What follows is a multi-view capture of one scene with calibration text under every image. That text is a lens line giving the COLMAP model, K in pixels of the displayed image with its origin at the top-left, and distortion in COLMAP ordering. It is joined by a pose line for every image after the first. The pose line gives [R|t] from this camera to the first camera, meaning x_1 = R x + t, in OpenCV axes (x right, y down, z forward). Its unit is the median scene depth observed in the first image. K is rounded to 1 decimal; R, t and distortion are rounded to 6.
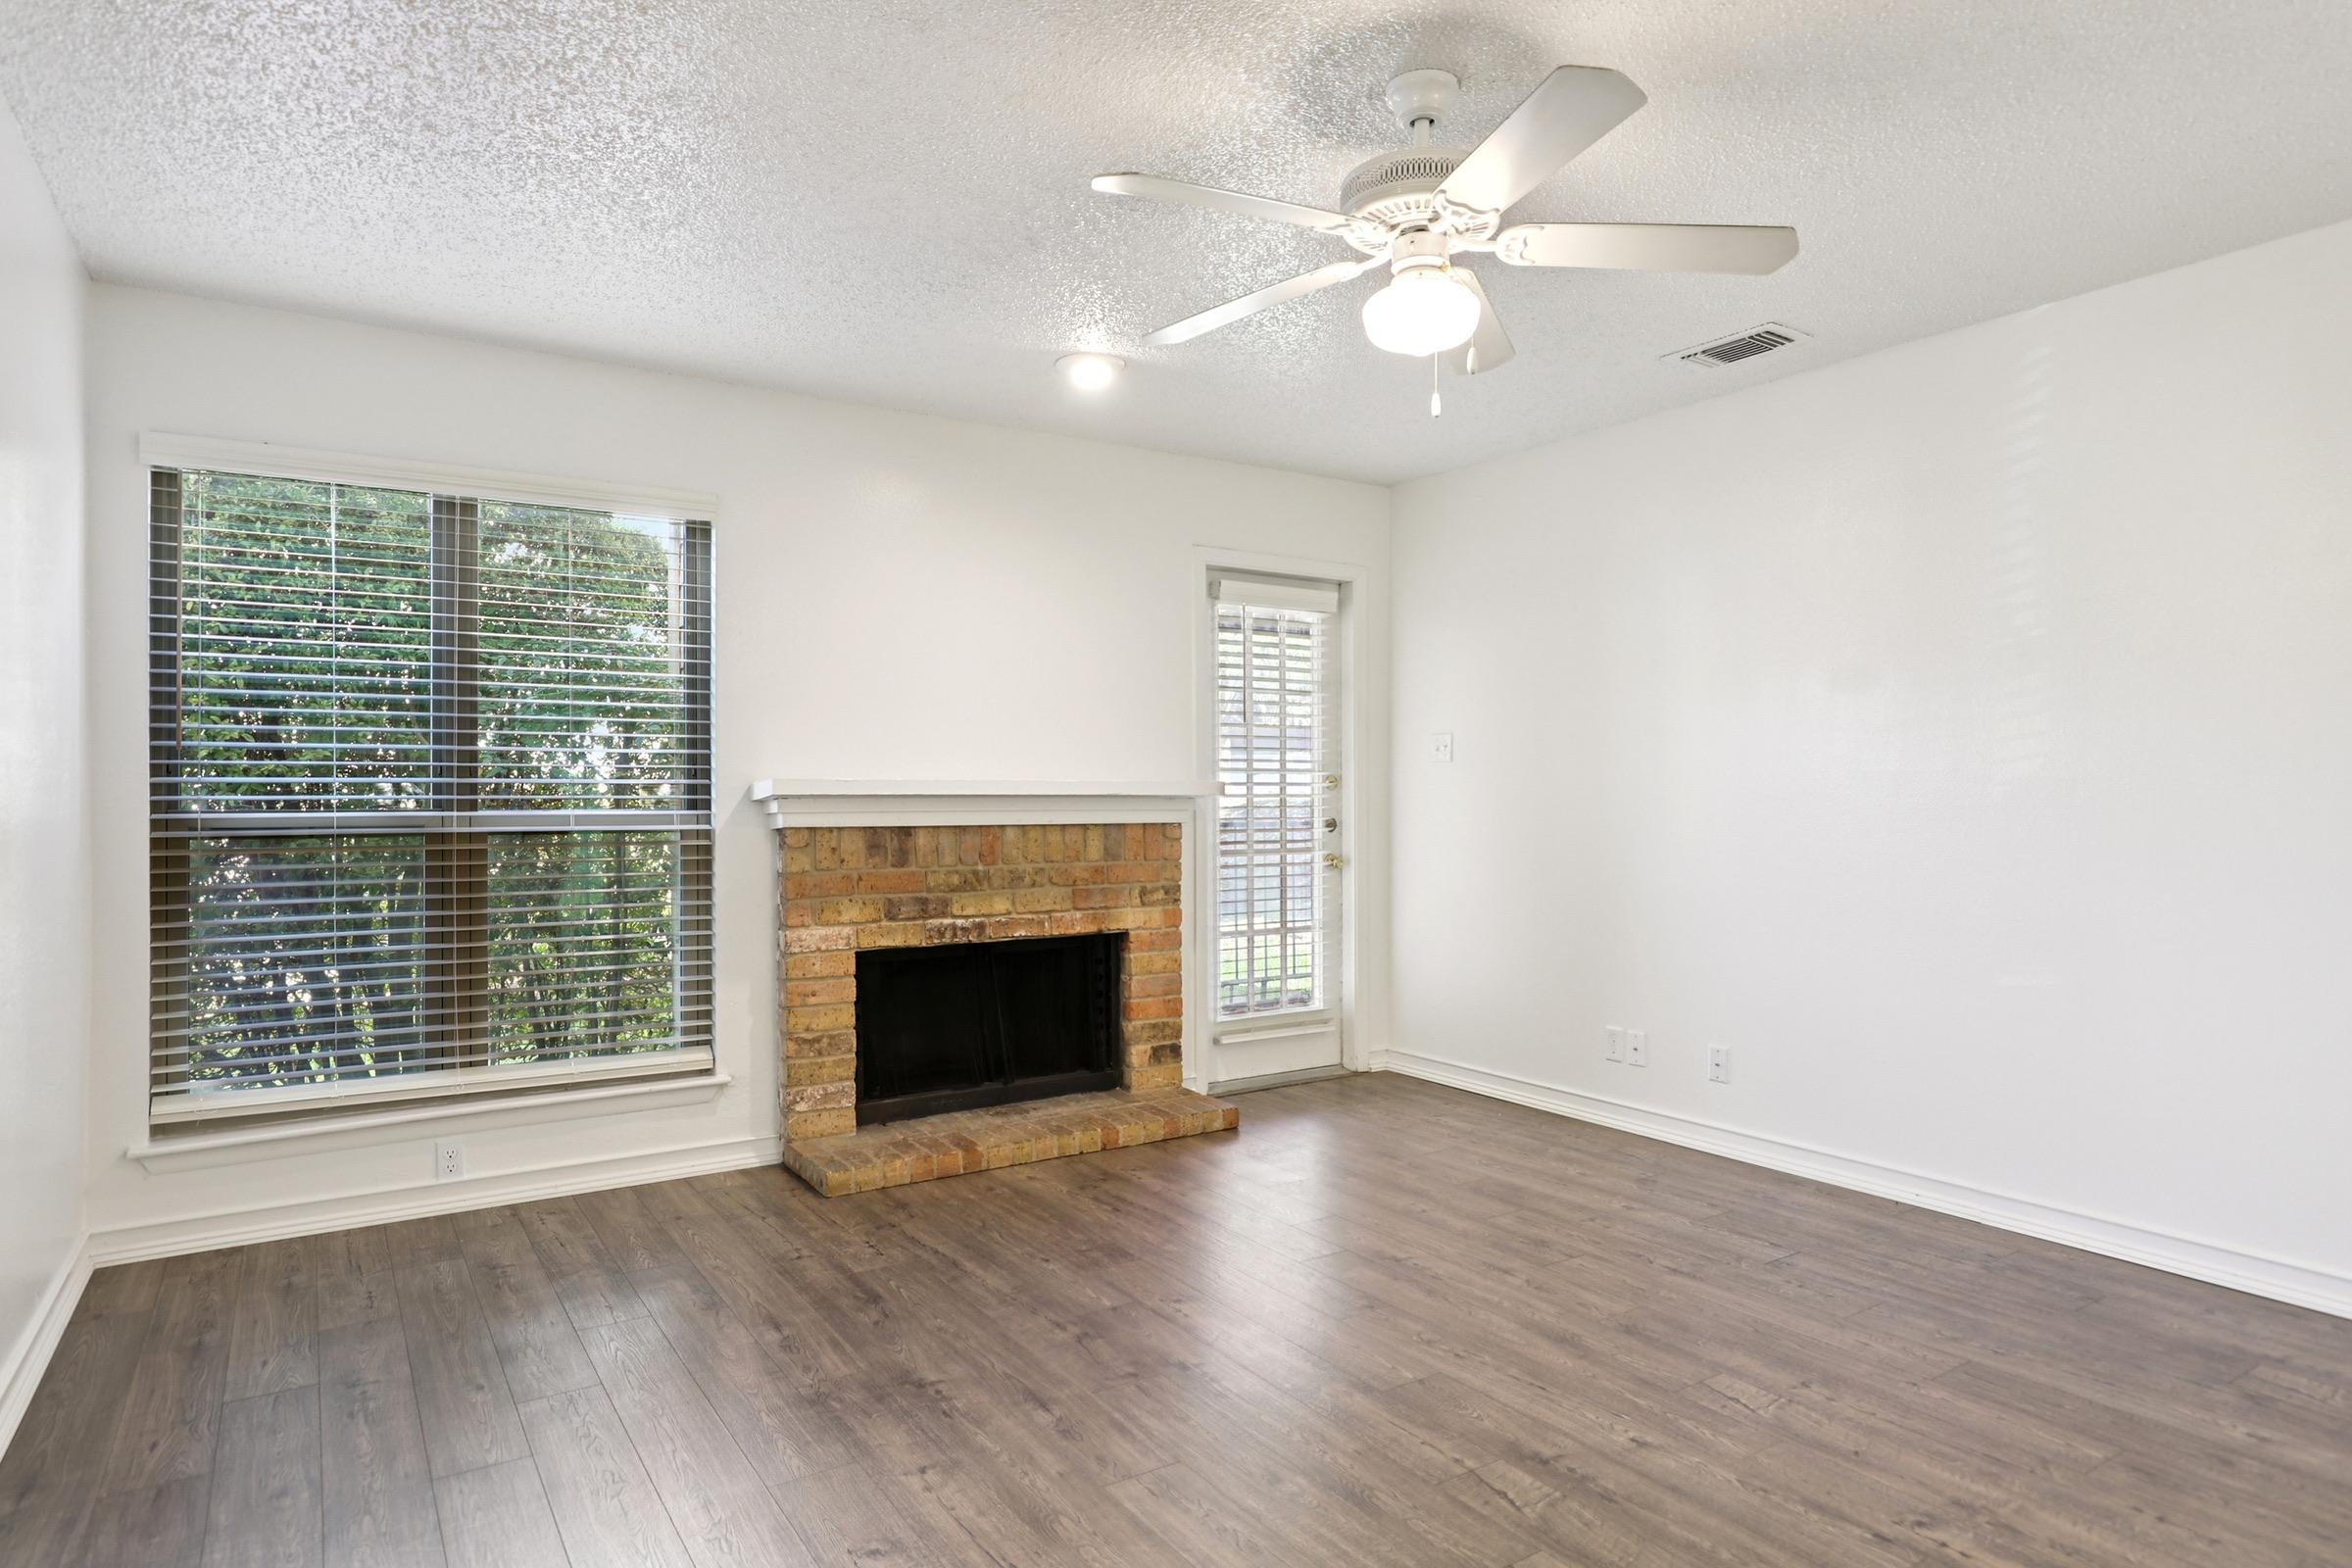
lens RADIAL K [[1337.7, 0, 1195.2], [0, 1337.7, 786.3], [0, 0, 1]] dist [-0.010884, -0.000204]
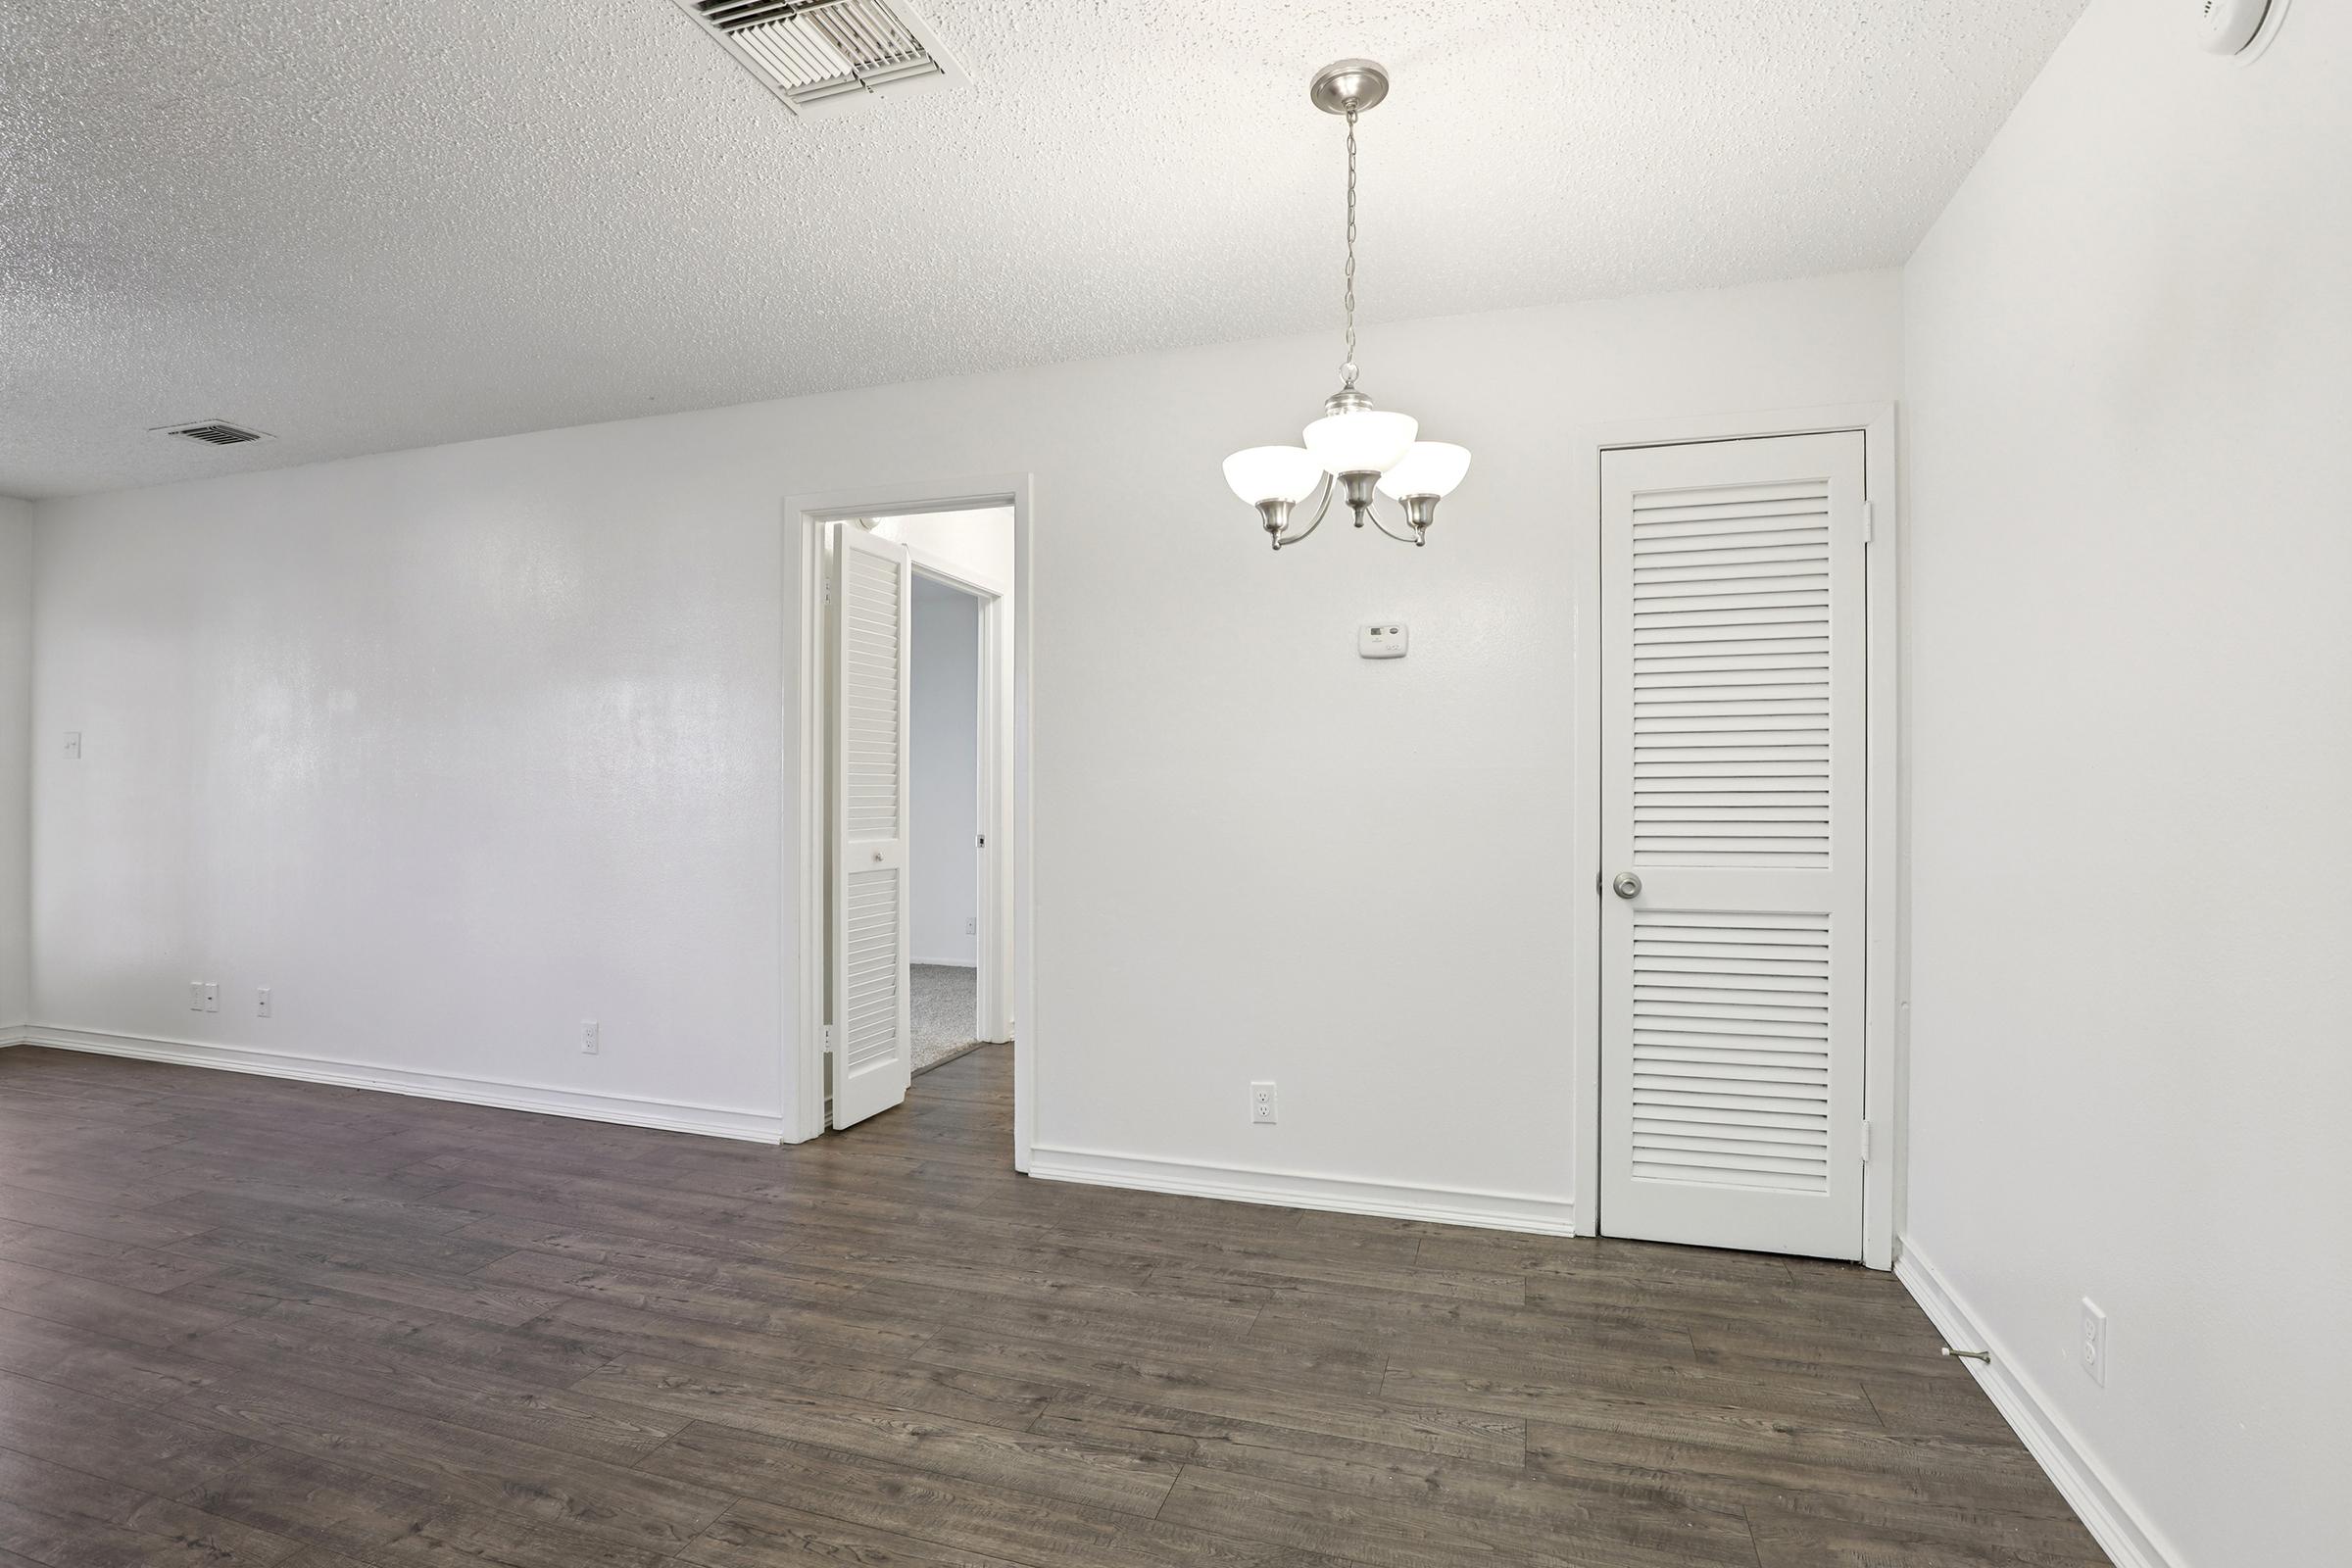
lens RADIAL K [[1100.1, 0, 1202.4], [0, 1100.1, 796.5], [0, 0, 1]] dist [-0.042466, 0.009805]
pose [[0.770081, 0.002959, 0.637939, 0.435216], [-0.007768, 0.999959, 0.004739, 0.003011], [-0.637898, -0.008604, 0.770072, -0.337920]]
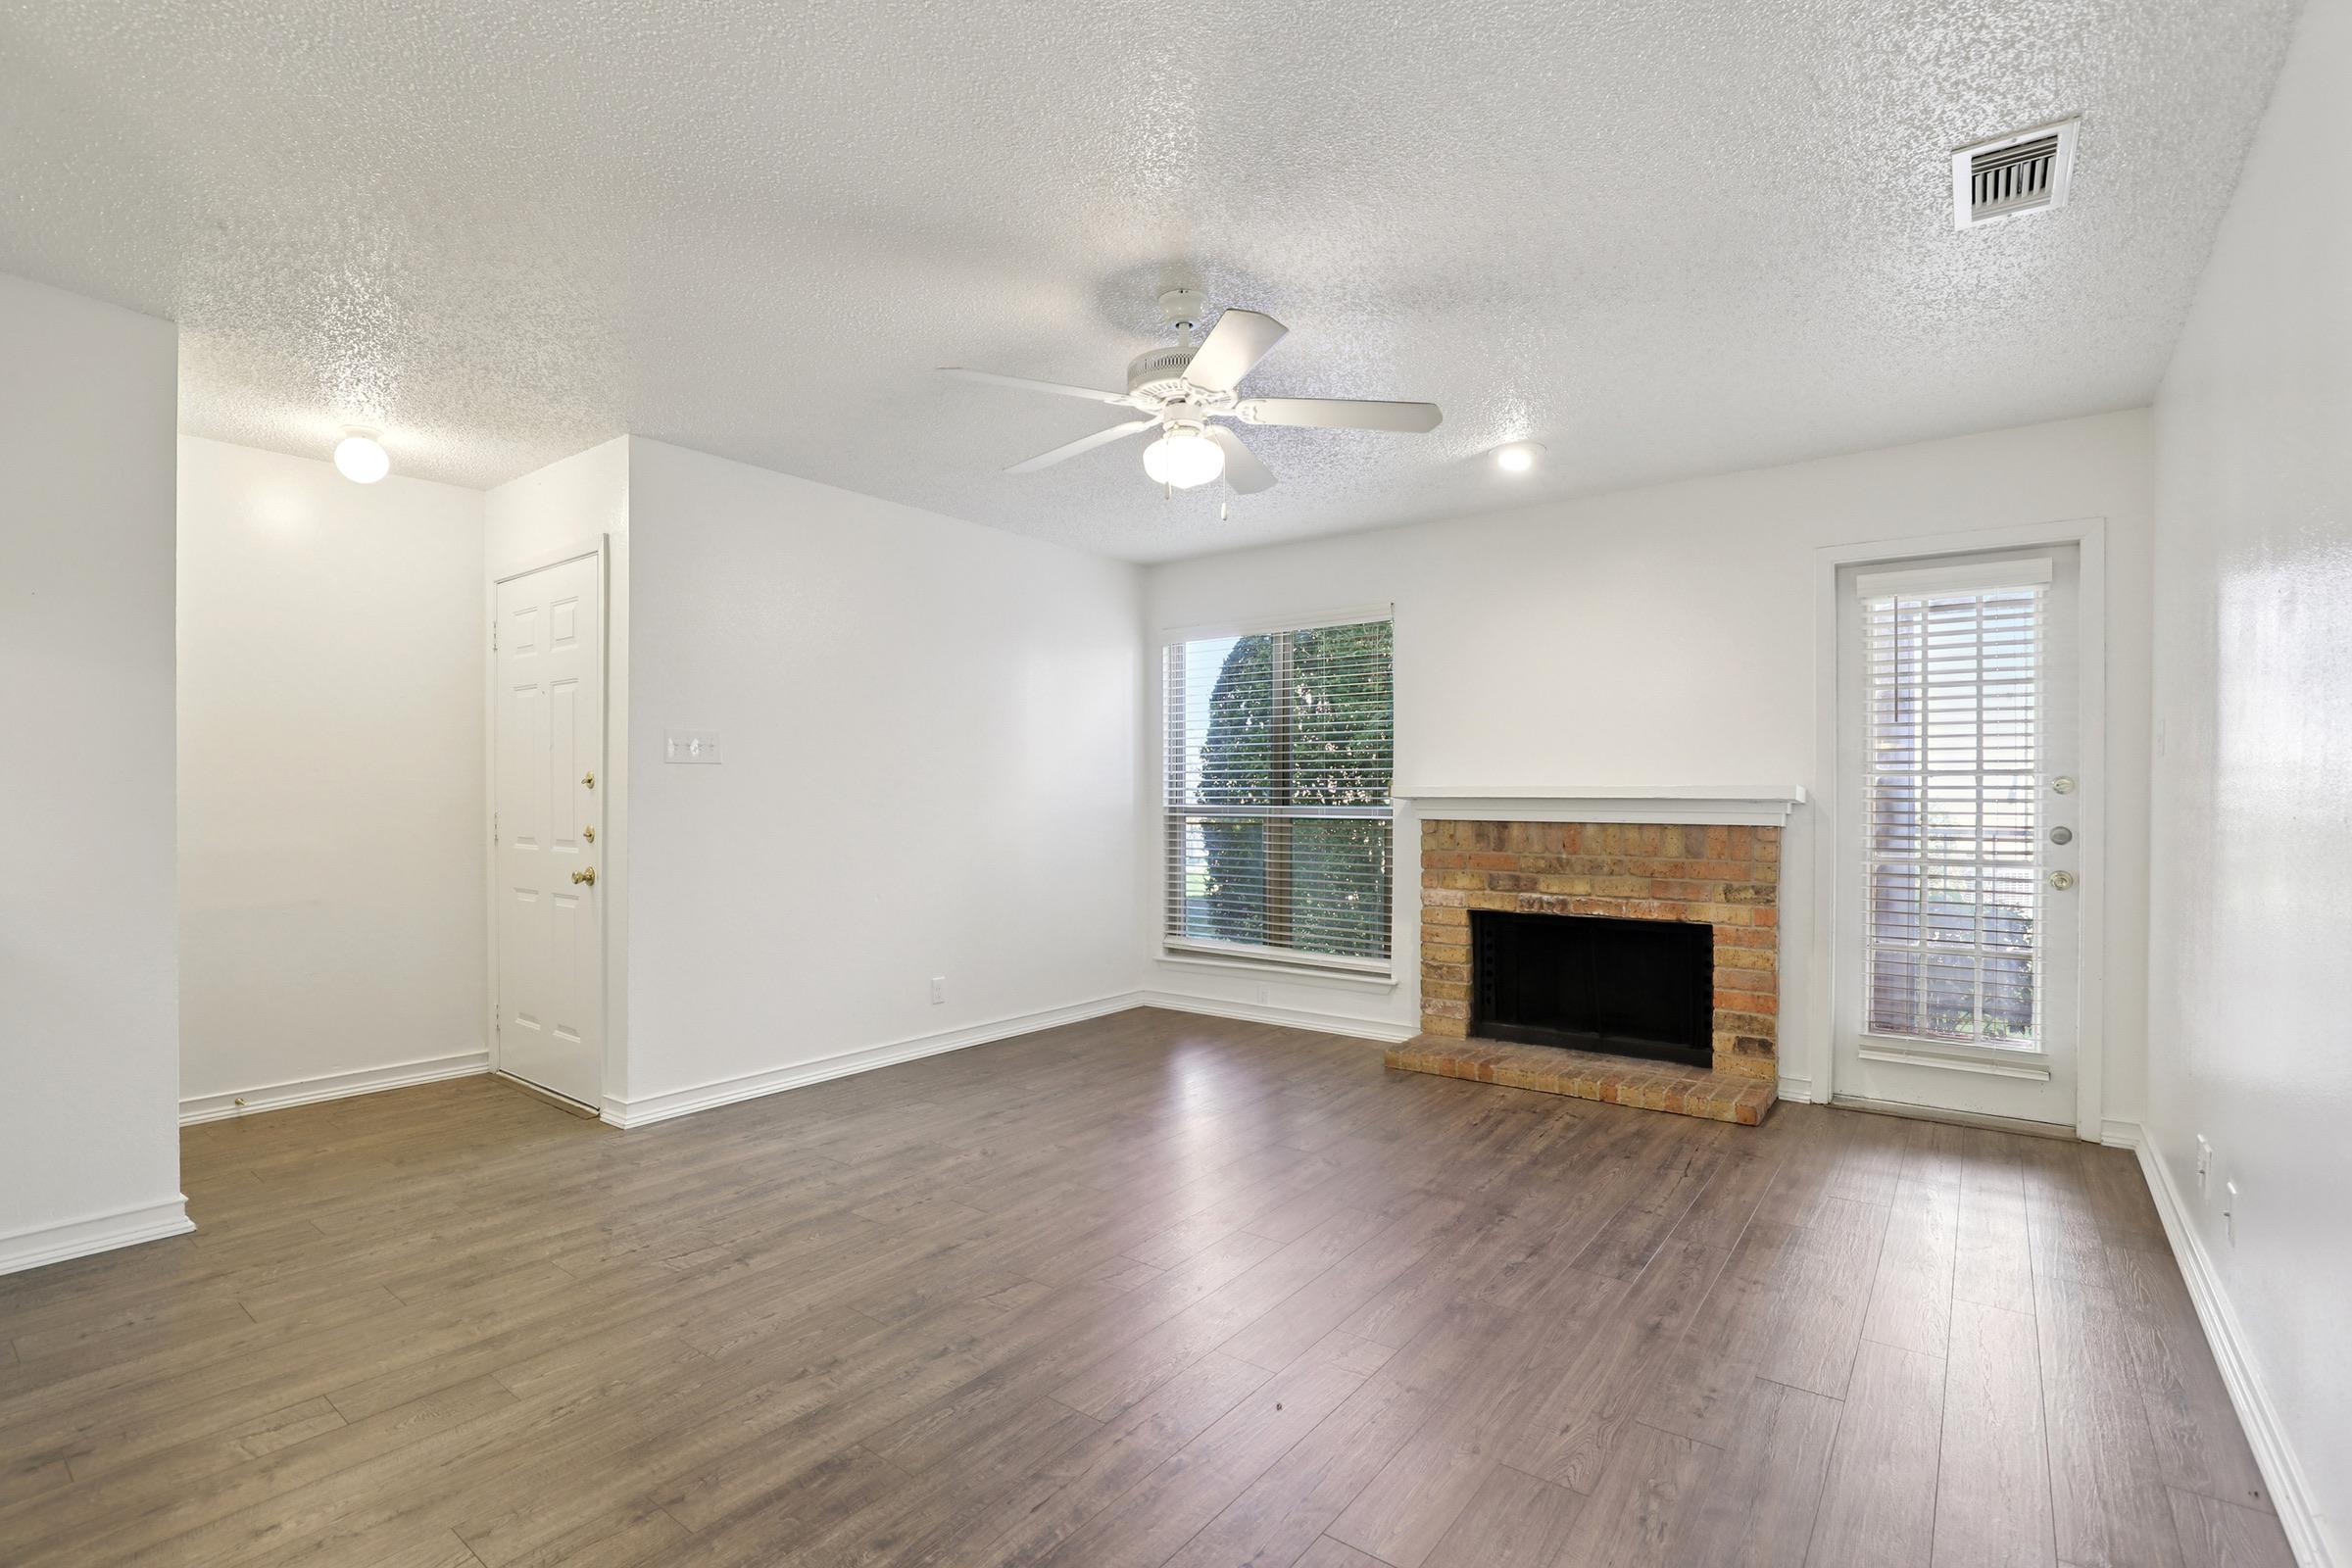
lens RADIAL K [[1083.0, 0, 1189.5], [0, 1083.0, 790.2], [0, 0, 1]] dist [-0.035161, 0.006124]
pose [[0.330365, -0.002020, -0.943851, 0.716316], [0.002308, 0.999996, -0.001333, -0.000047], [0.943851, -0.001738, 0.330368, 0.356292]]
